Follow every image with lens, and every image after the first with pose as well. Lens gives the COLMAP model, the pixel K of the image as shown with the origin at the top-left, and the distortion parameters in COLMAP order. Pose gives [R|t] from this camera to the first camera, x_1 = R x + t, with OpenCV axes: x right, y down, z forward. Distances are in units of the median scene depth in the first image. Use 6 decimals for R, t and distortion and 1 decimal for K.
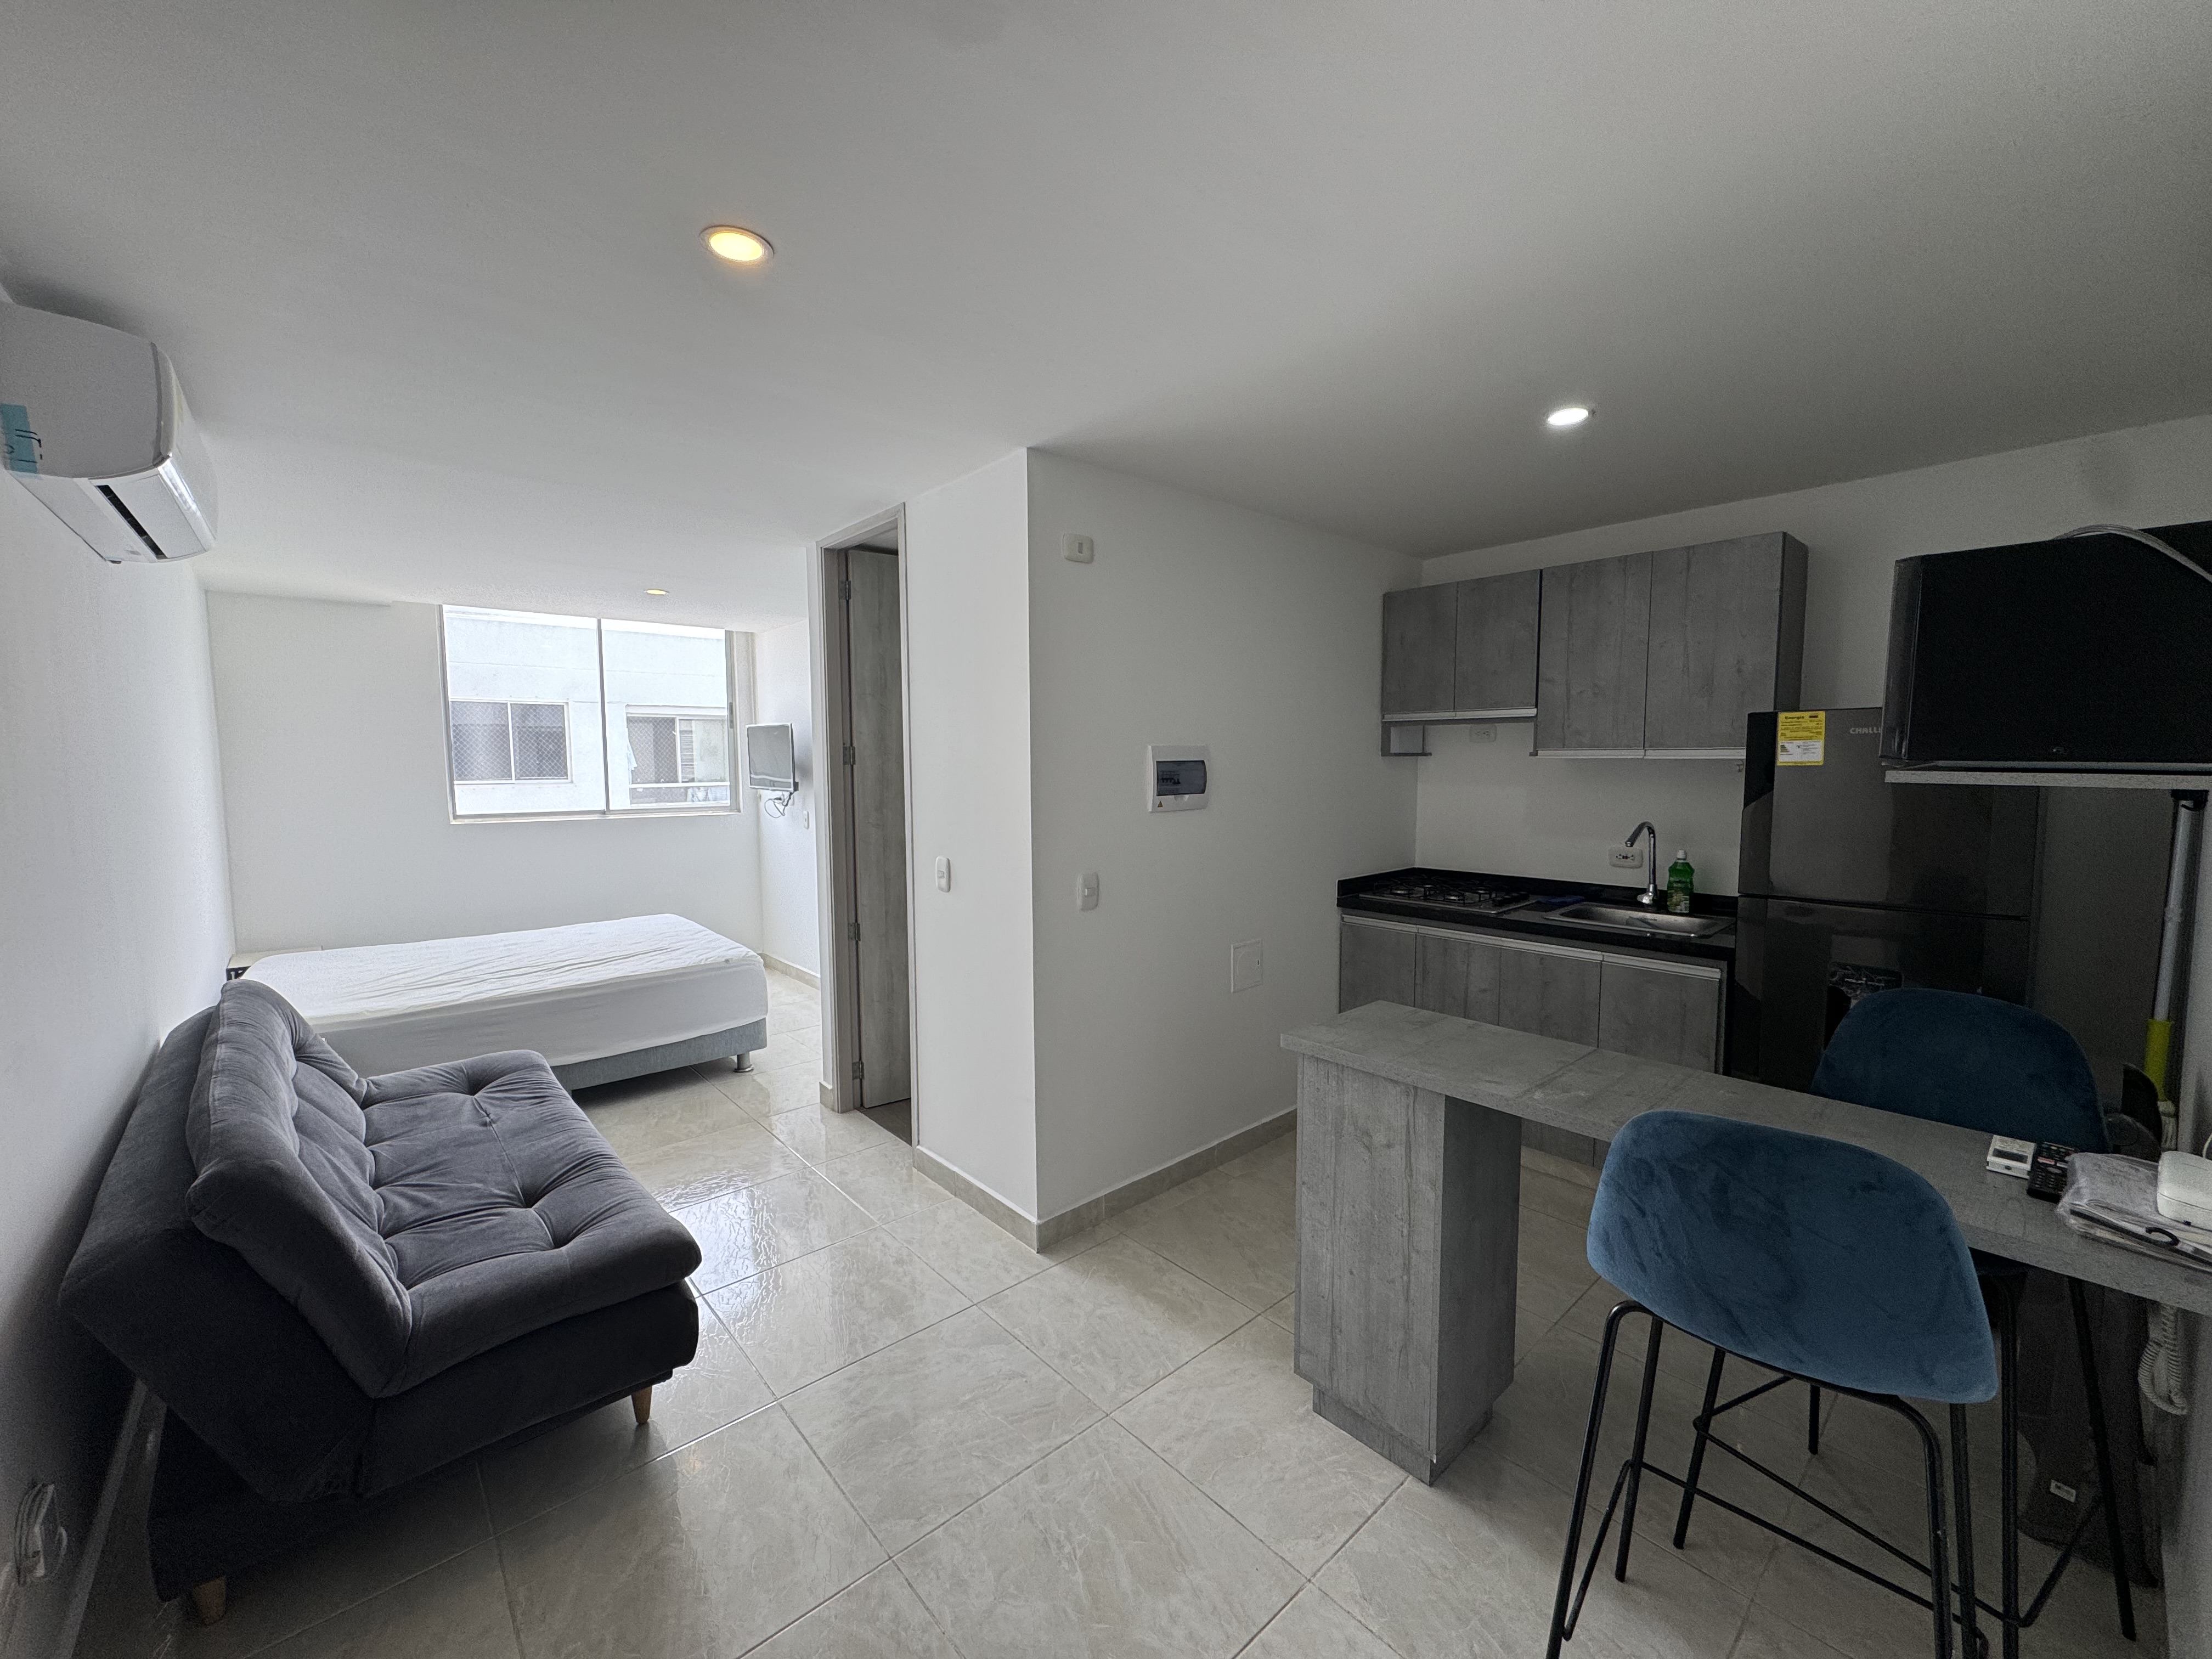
lens RADIAL K [[886.4, 0, 1106.0], [0, 886.4, 829.5], [0, 0, 1]] dist [-0.001834, -0.000231]
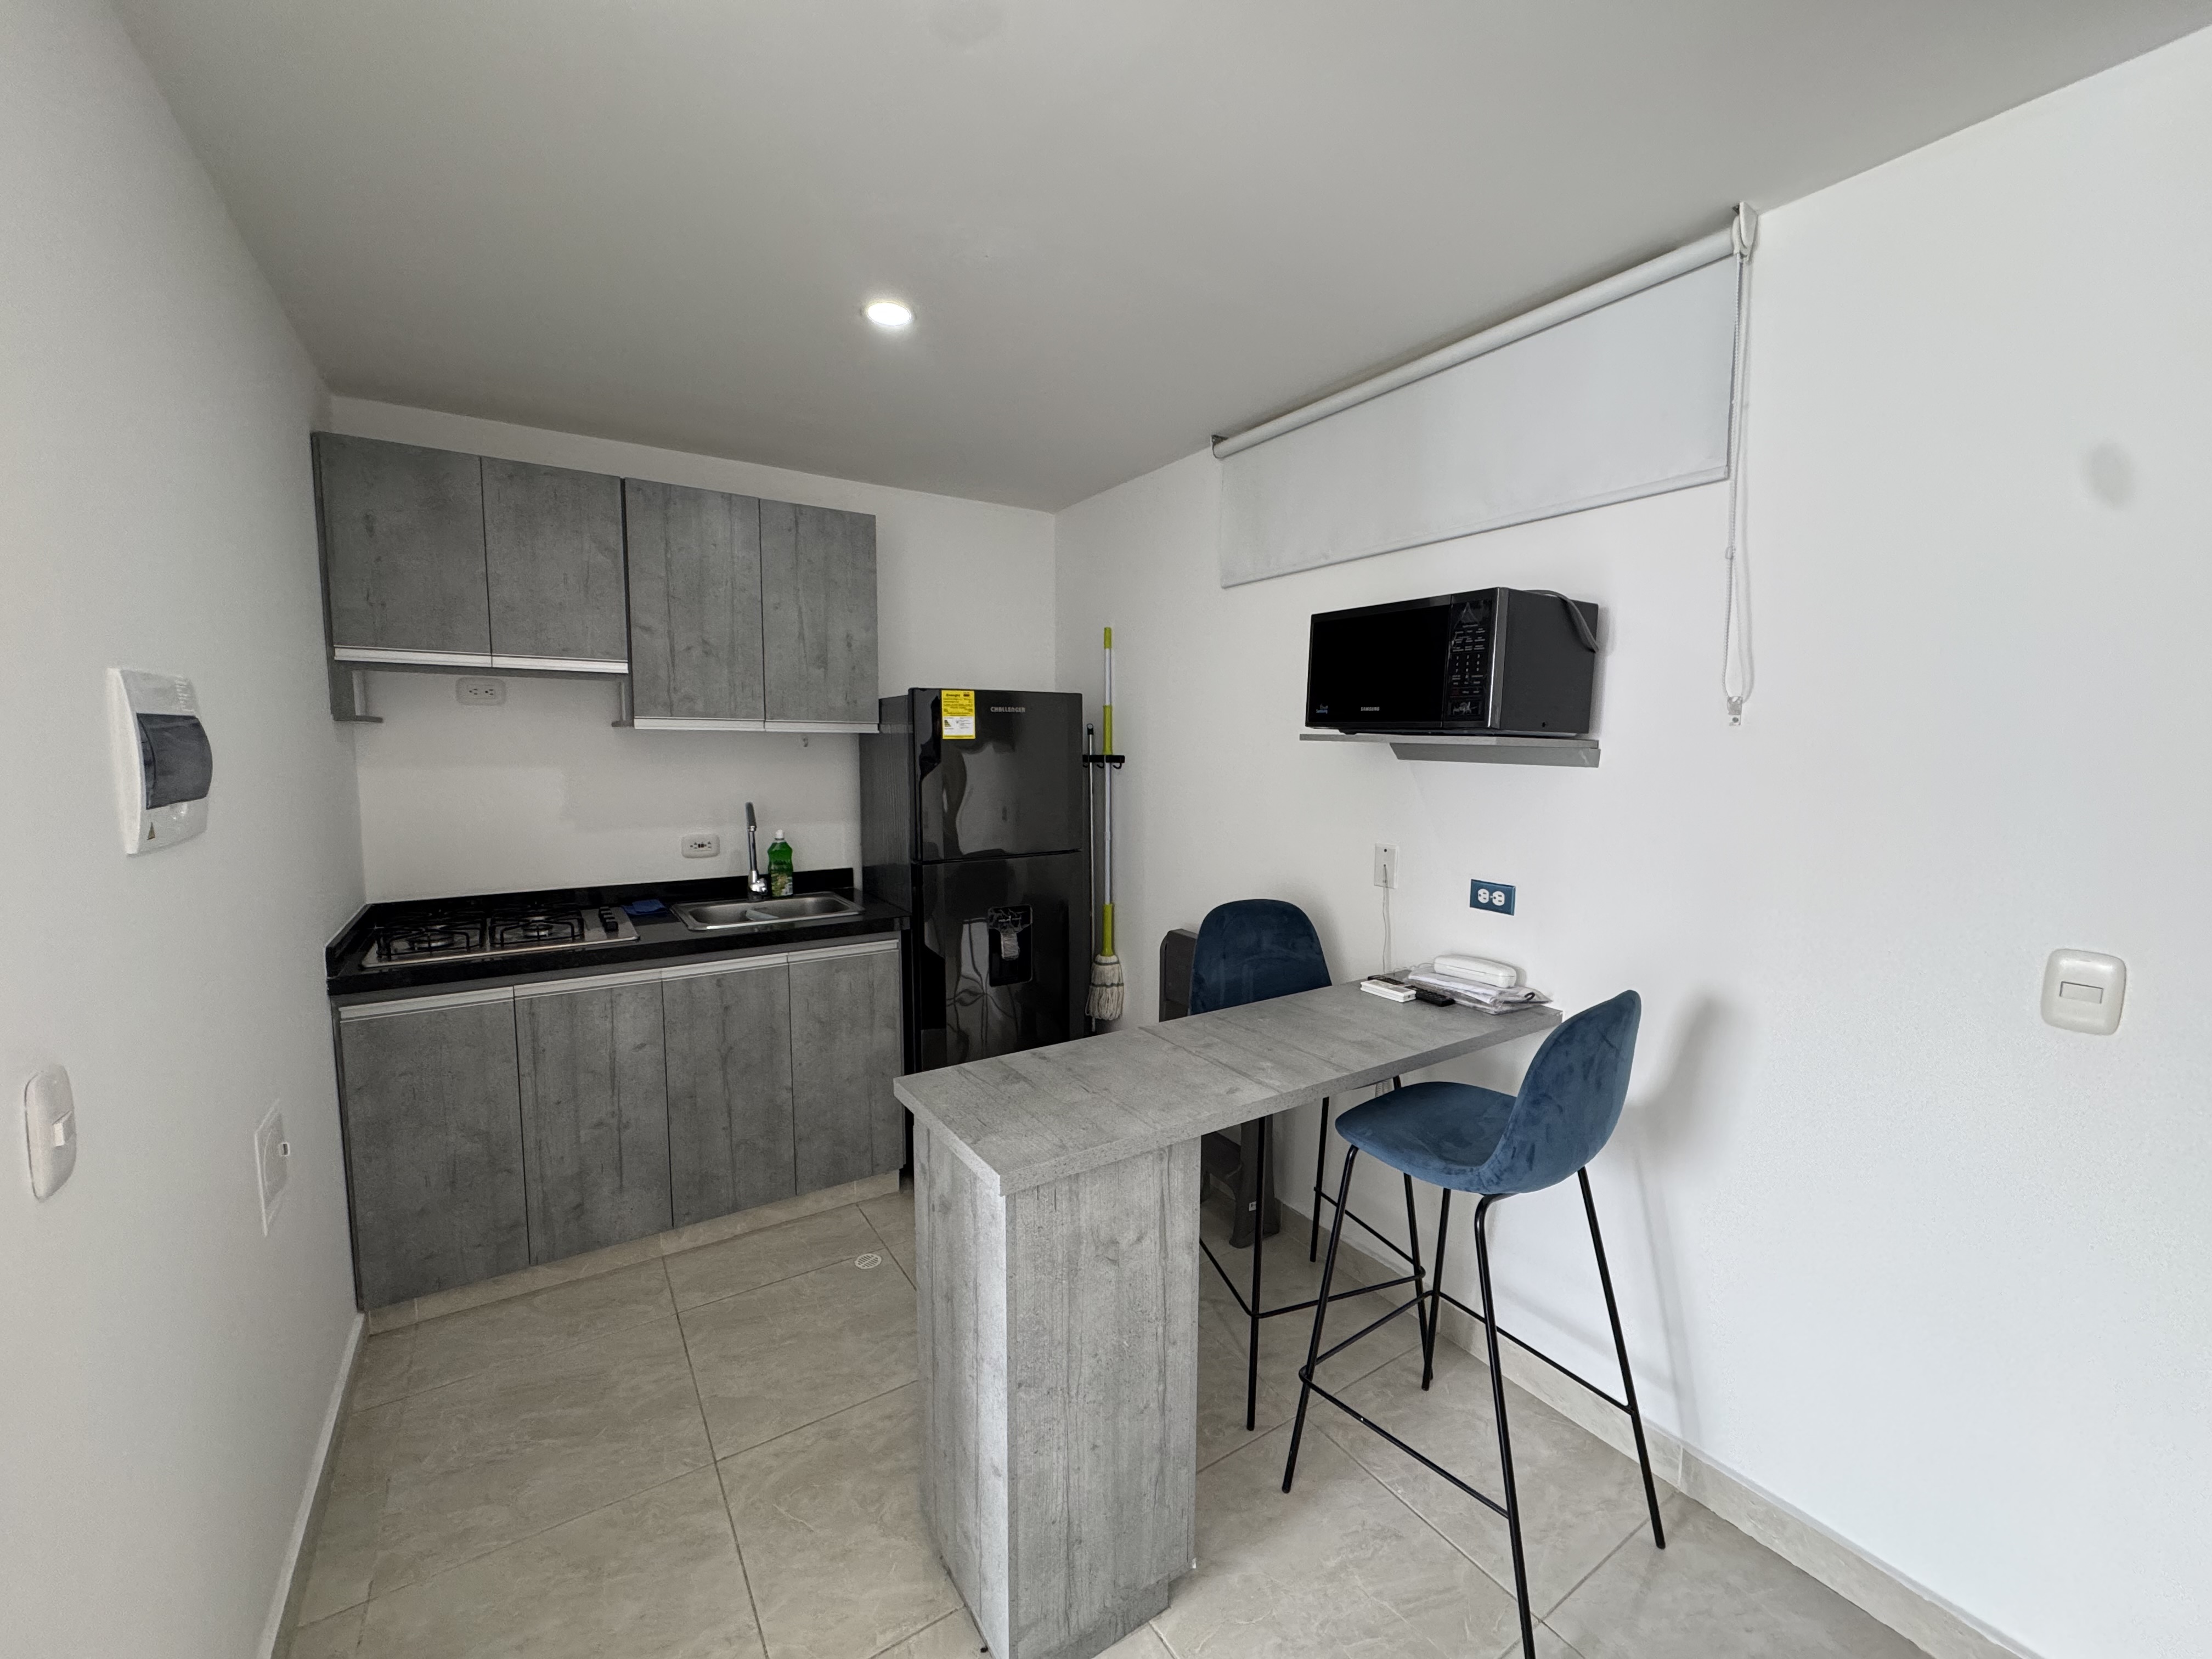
lens RADIAL K [[886.4, 0, 1106.0], [0, 886.4, 829.5], [0, 0, 1]] dist [-0.001834, -0.000231]
pose [[0.150952, -0.090778, 0.984364, -0.243233], [0.071543, 0.994167, 0.080711, -0.030581], [-0.985949, 0.058241, 0.156566, 0.555075]]
